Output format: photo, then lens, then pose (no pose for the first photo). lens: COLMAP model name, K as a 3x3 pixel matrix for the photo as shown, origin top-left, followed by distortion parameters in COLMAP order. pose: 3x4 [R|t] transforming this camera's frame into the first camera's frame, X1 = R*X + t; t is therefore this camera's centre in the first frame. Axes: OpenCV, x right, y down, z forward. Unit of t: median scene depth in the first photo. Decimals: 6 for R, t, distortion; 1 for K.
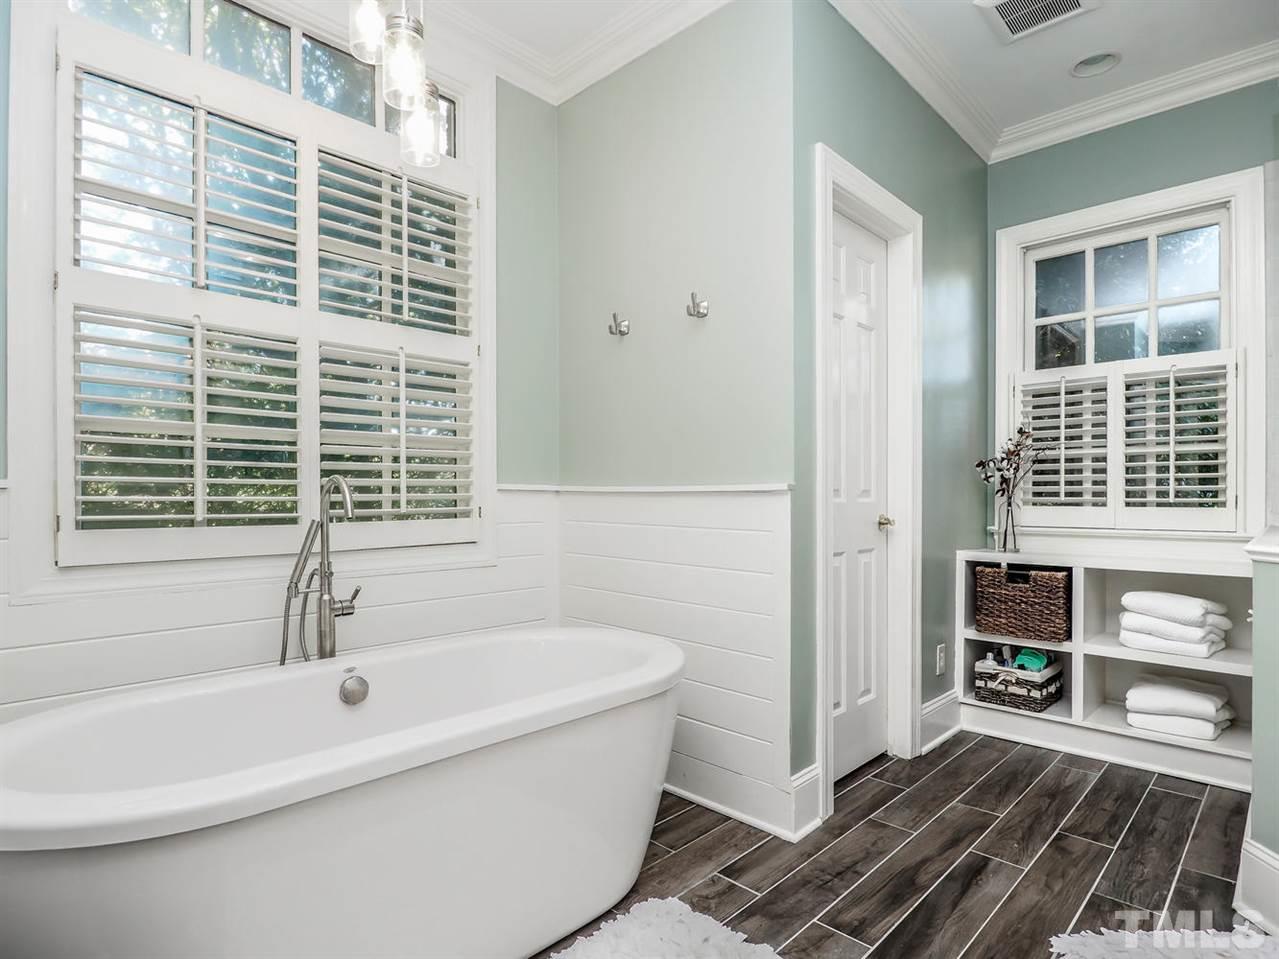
lens RADIAL K [[707.4, 0, 638.6], [0, 707.4, 493.0], [0, 0, 1]] dist [0.004506, -0.000460]
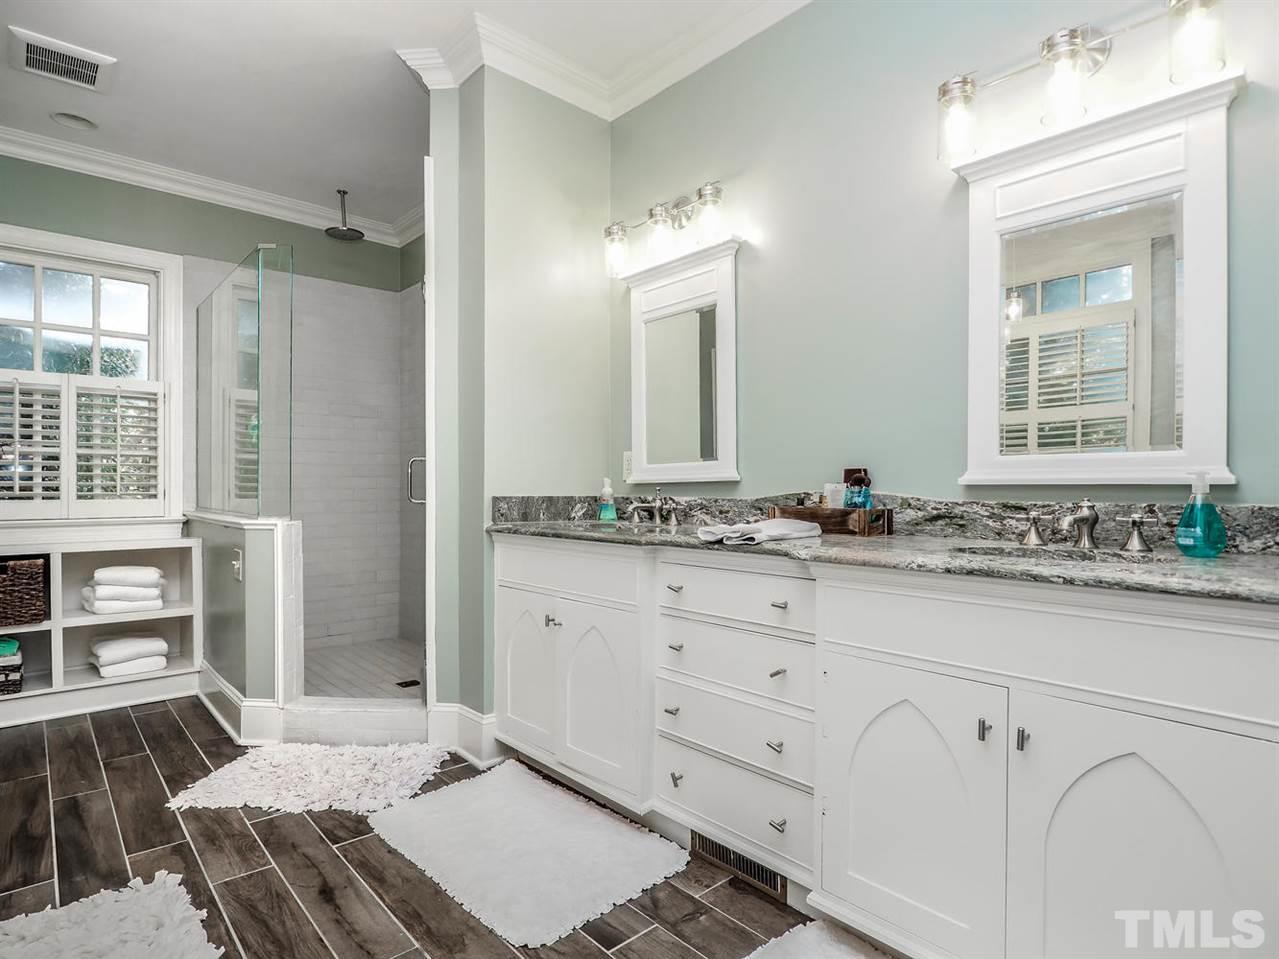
lens RADIAL K [[707.4, 0, 640.6], [0, 707.4, 485.9], [0, 0, 1]] dist [0.004506, -0.000460]
pose [[0.091843, 0.004632, 0.995763, -0.421600], [-0.000674, 0.999989, -0.004589, 0.001998], [-0.995773, -0.000250, 0.091845, -0.034356]]
